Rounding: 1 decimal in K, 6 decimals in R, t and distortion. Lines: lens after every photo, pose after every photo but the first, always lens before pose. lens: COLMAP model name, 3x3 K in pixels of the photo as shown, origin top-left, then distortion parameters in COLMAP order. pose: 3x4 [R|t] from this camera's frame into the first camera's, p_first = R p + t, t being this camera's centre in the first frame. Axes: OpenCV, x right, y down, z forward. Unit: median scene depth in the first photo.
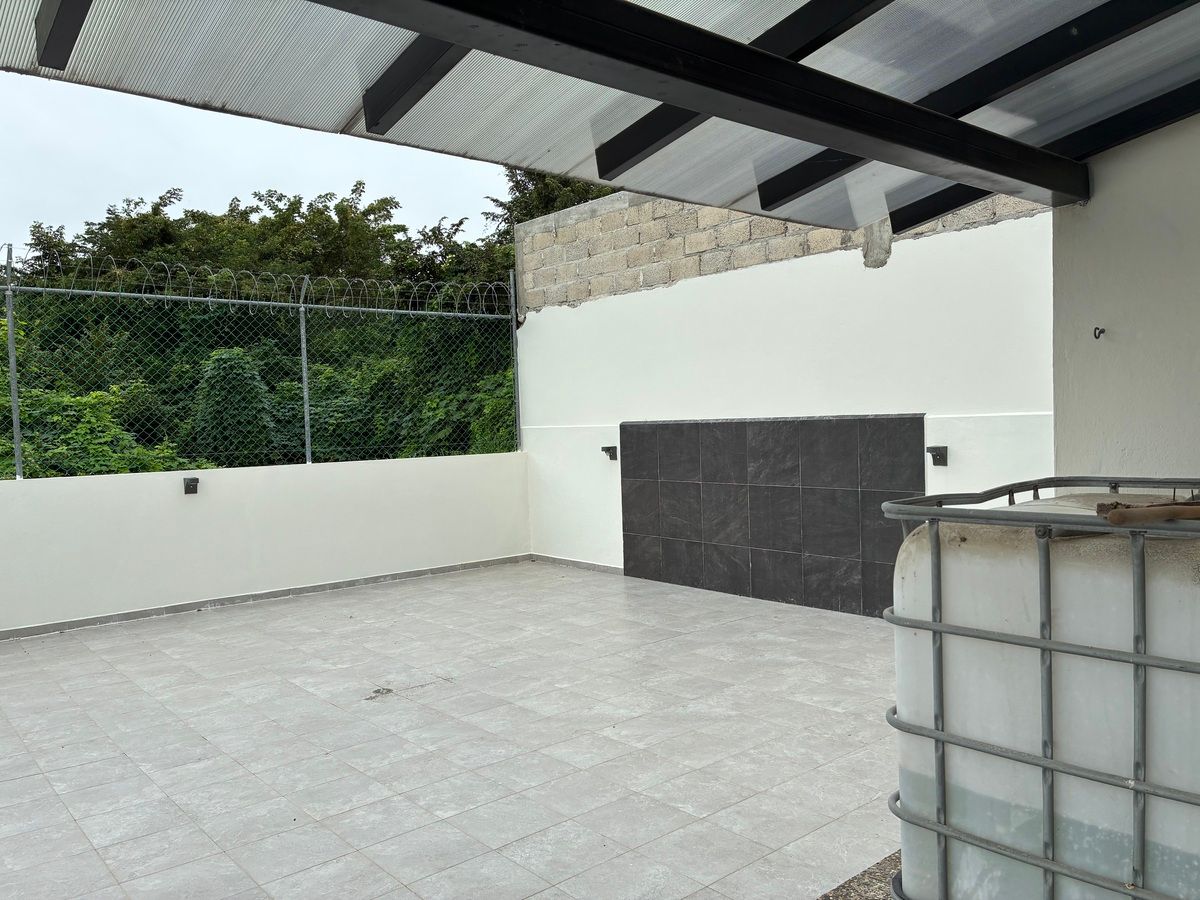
lens RADIAL K [[901.3, 0, 600.3], [0, 901.3, 459.2], [0, 0, 1]] dist [0.045123, -0.039525]
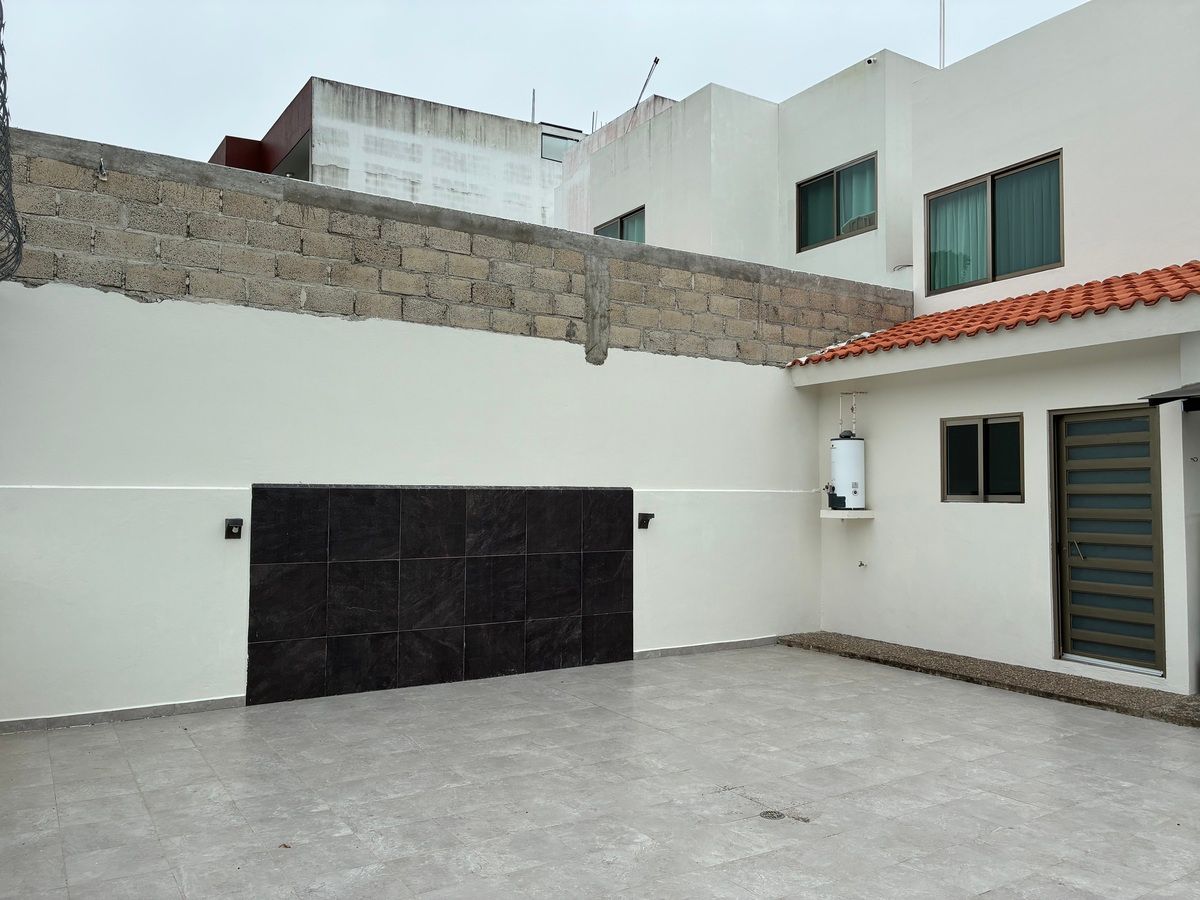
lens RADIAL K [[901.3, 0, 608.3], [0, 901.3, 449.3], [0, 0, 1]] dist [0.045123, -0.039525]
pose [[0.141695, 0.084655, 0.986284, -0.810321], [0.035793, 0.995247, -0.090567, 0.007807], [-0.989263, 0.048135, 0.137992, 0.783069]]
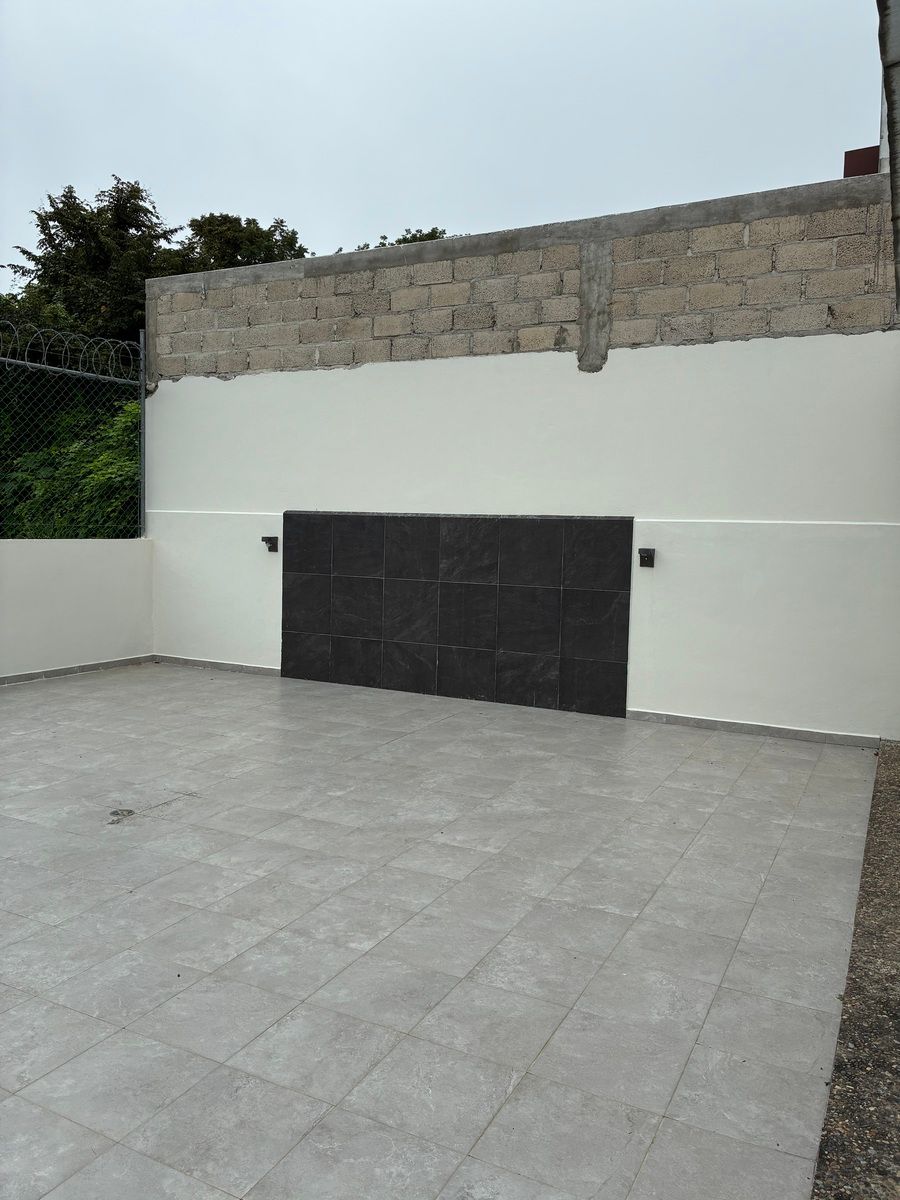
lens RADIAL K [[901.3, 0, 436.5], [0, 901.3, 588.3], [0, 0, 1]] dist [0.045123, -0.039525]
pose [[0.925882, 0.028000, 0.376773, -0.224823], [-0.037244, 0.999157, 0.017271, 0.020787], [-0.375972, -0.030023, 0.926144, 0.102875]]
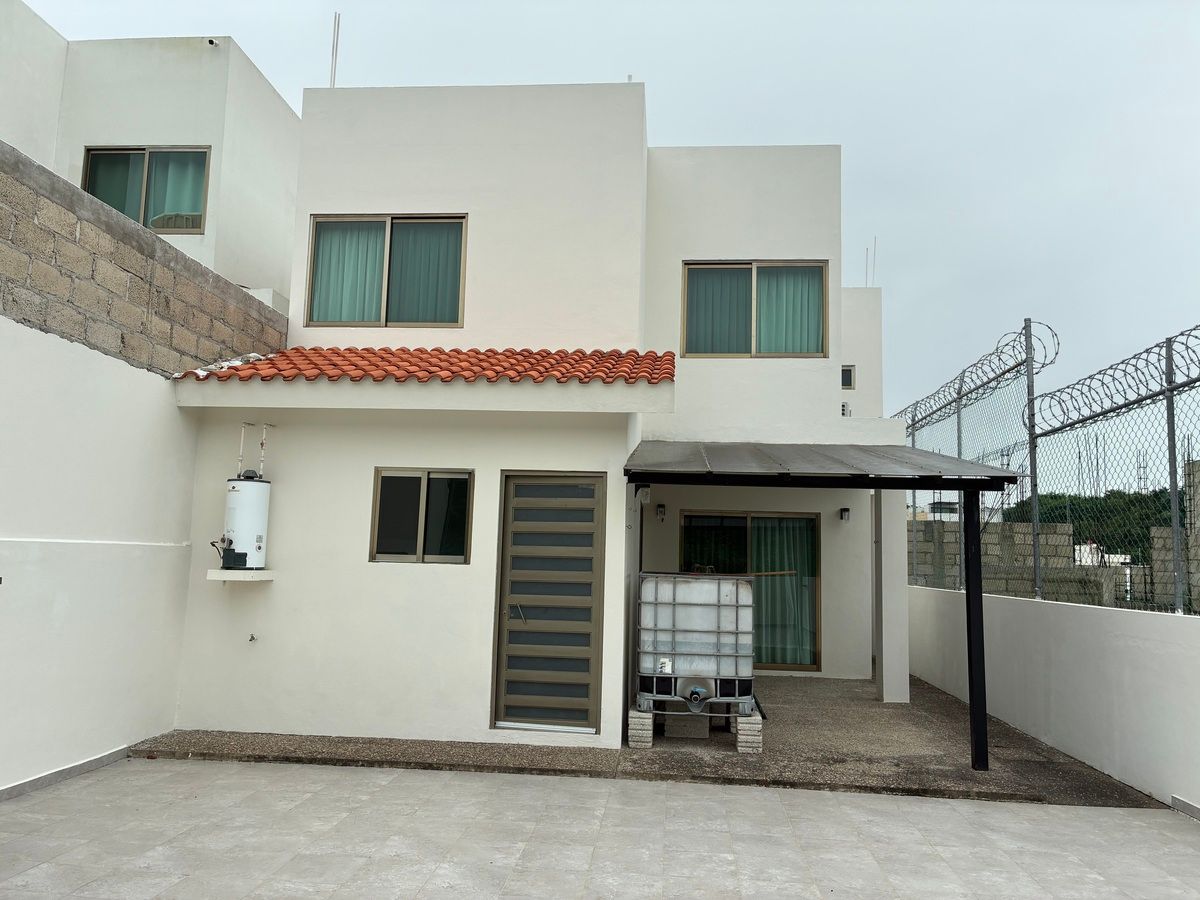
lens RADIAL K [[901.3, 0, 591.7], [0, 901.3, 450.7], [0, 0, 1]] dist [0.045123, -0.039525]
pose [[-0.697819, 0.100025, 0.709256, -0.510249], [0.027965, 0.993251, -0.112562, -0.017184], [-0.715728, -0.058714, -0.695907, 1.058106]]
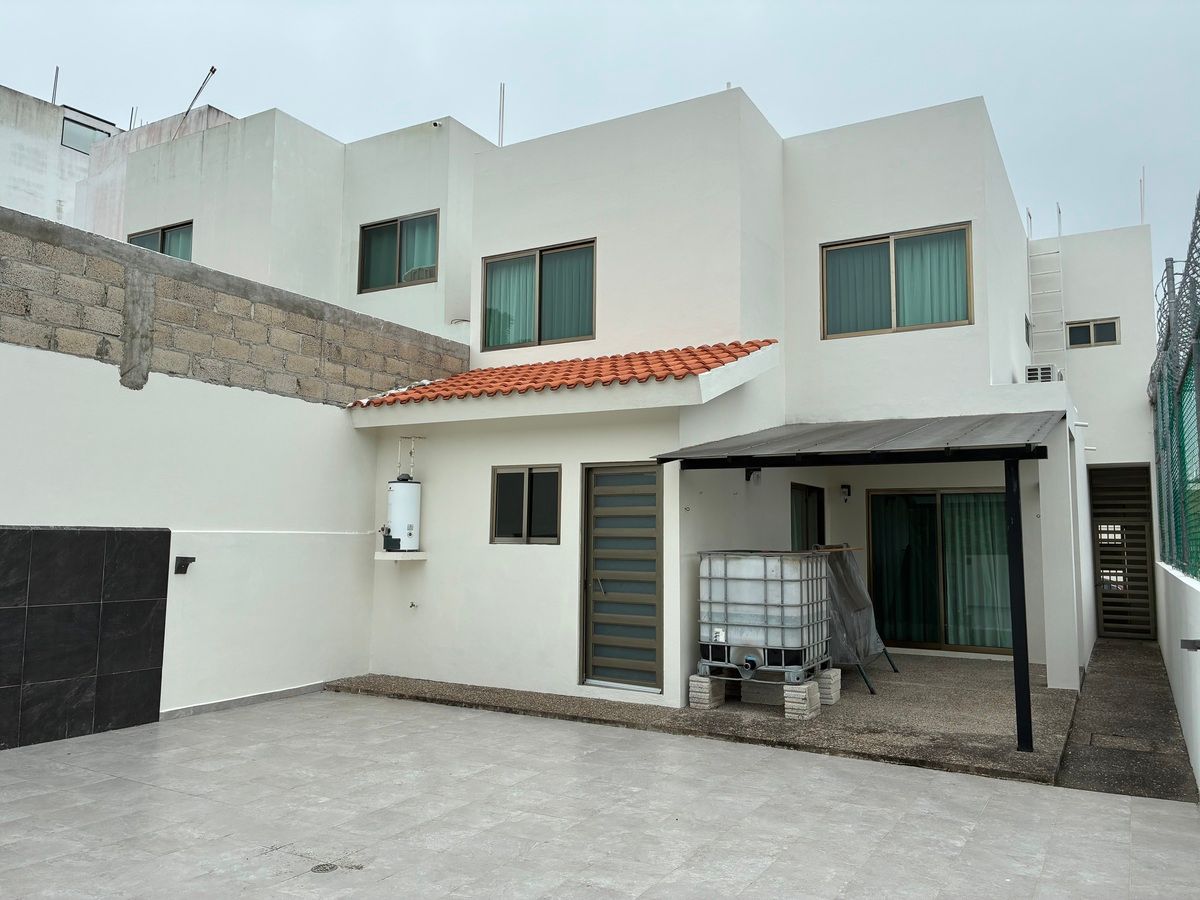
lens RADIAL K [[901.3, 0, 597.1], [0, 901.3, 446.5], [0, 0, 1]] dist [0.045123, -0.039525]
pose [[-0.333556, 0.125824, 0.934296, -0.824169], [0.042678, 0.992052, -0.118366, 0.005295], [-0.941764, 0.000392, -0.336275, 0.801849]]
